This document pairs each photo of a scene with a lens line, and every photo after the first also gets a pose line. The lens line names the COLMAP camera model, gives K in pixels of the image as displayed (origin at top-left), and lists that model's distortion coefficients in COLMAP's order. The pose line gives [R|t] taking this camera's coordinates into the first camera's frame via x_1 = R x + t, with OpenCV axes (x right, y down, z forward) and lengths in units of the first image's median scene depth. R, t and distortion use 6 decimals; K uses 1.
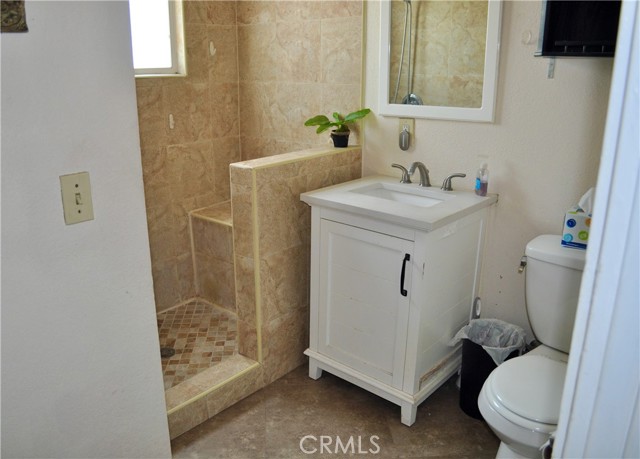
lens RADIAL K [[534.6, 0, 292.8], [0, 534.6, 227.9], [0, 0, 1]] dist [-0.082217, 0.015970]
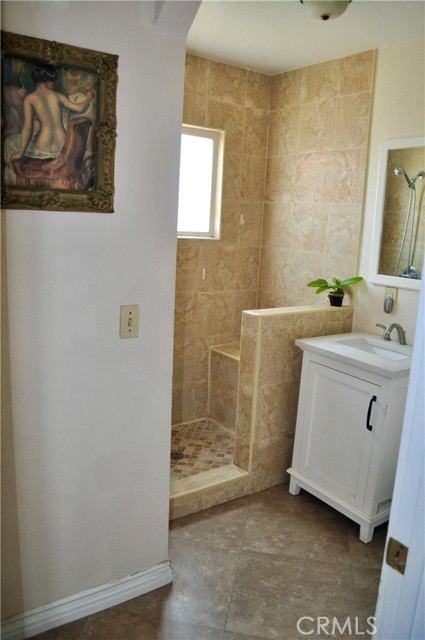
lens RADIAL K [[499.7, 0, 213.7], [0, 499.7, 317.5], [0, 0, 1]] dist [-0.083928, 0.009349]
pose [[0.974020, 0.095572, -0.205309, 0.056834], [-0.118256, 0.987813, -0.101196, 0.023999], [0.193135, 0.122845, 0.973452, -0.167407]]
